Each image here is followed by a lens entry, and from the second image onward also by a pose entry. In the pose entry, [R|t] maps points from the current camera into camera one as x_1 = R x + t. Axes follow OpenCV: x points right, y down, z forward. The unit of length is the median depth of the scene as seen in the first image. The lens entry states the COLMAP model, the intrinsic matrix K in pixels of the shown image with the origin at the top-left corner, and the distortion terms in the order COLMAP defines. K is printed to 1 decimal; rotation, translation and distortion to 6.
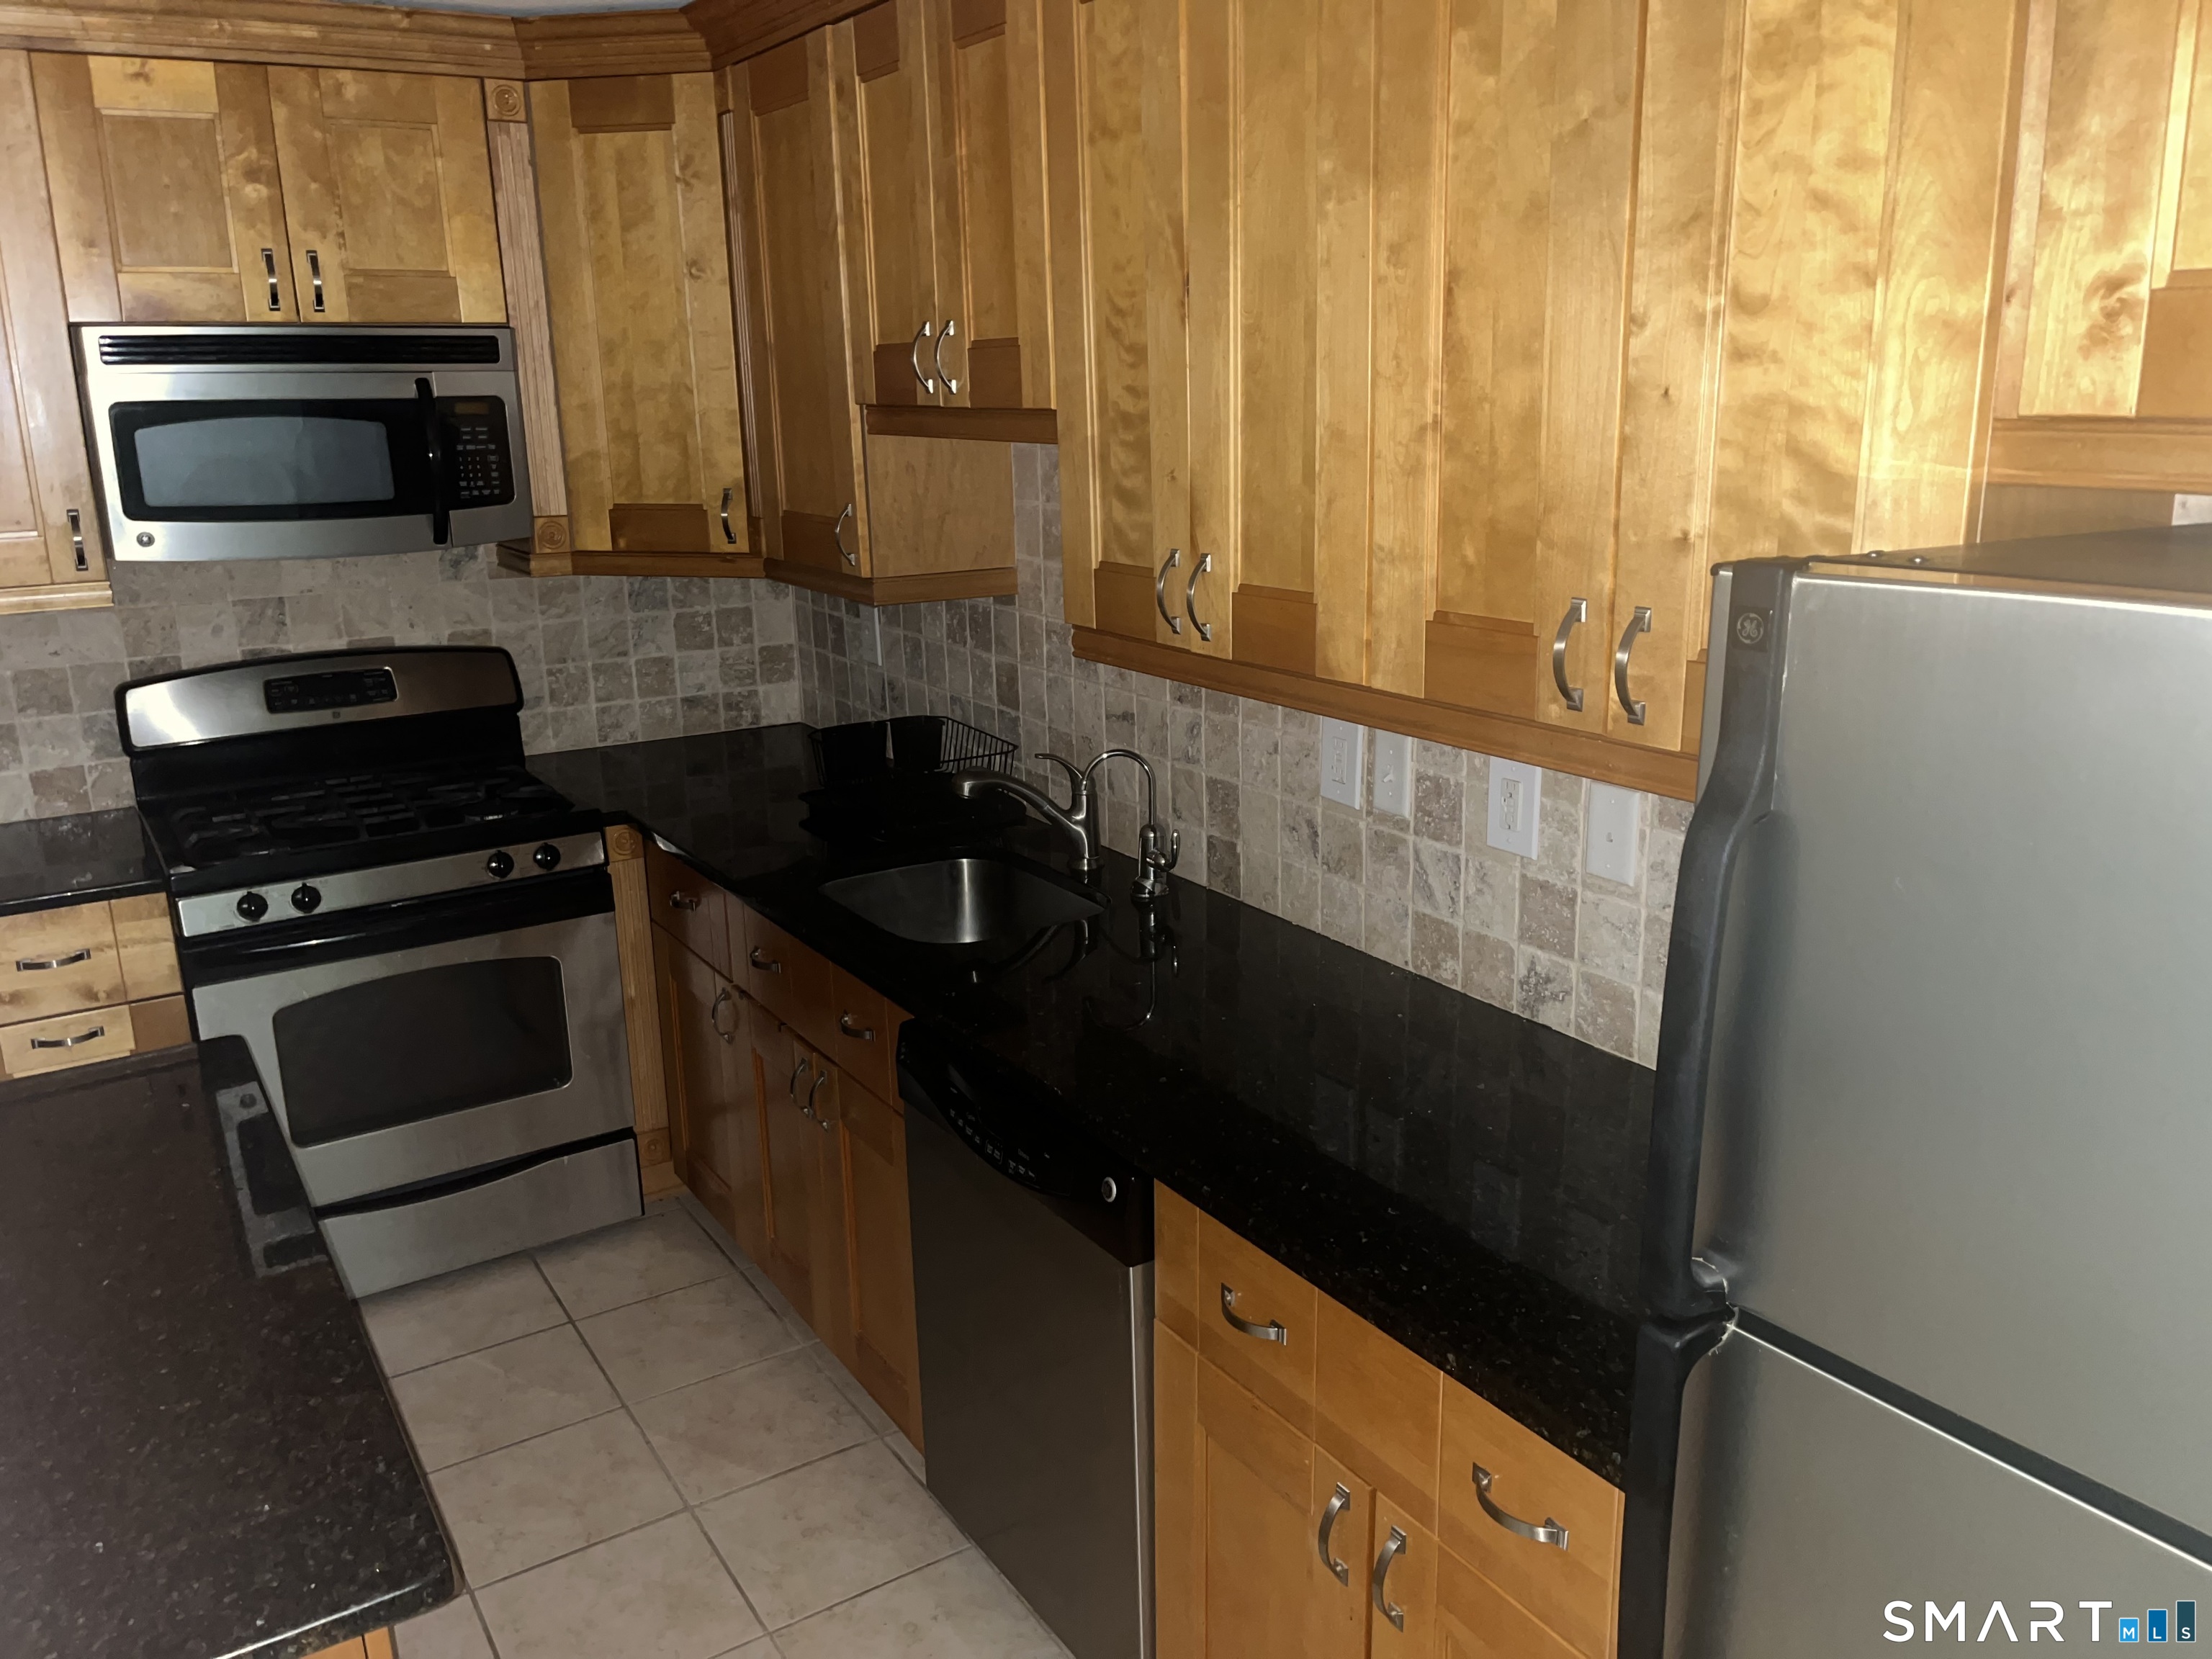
lens RADIAL K [[1676.8, 0, 1108.7], [0, 1676.8, 829.8], [0, 0, 1]] dist [0.008453, 0.000519]
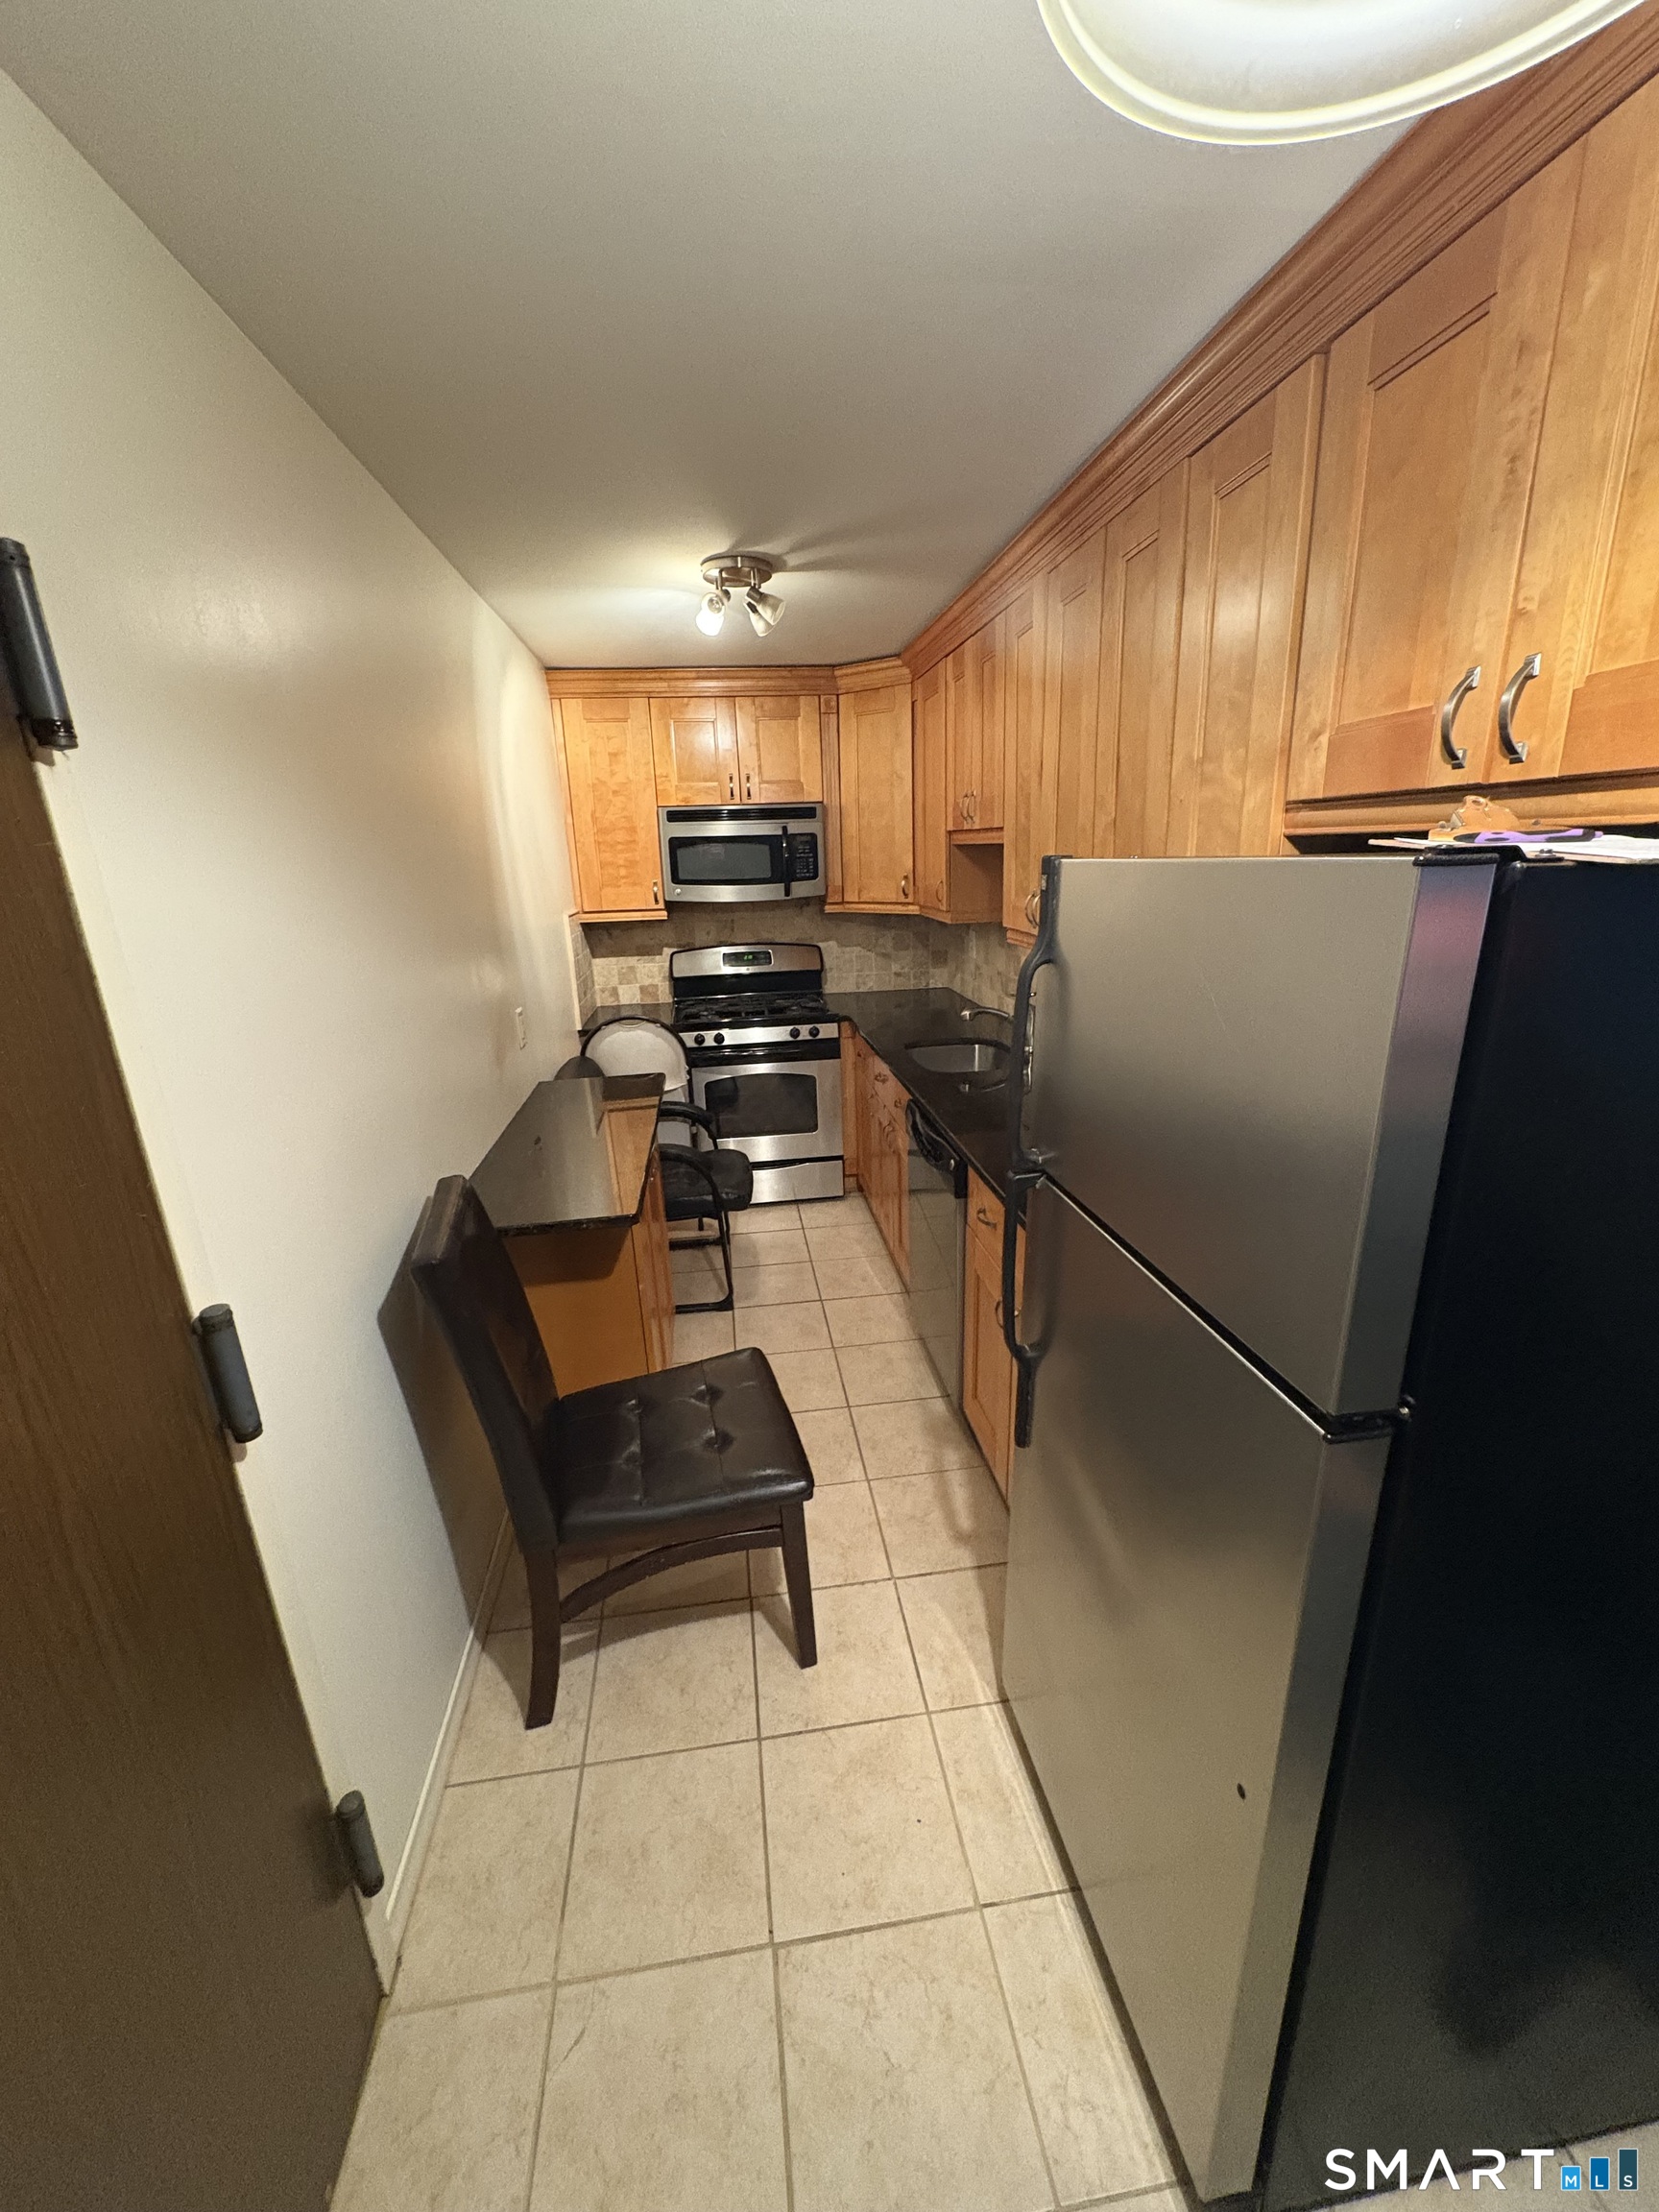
lens RADIAL K [[883.0, 0, 834.1], [0, 883.0, 1108.1], [0, 0, 1]] dist [0.000788, -0.000212]
pose [[0.901558, 0.108861, -0.418739, 0.211994], [-0.095254, 0.994023, 0.053336, 0.052269], [0.422042, -0.008199, 0.906539, -0.099760]]
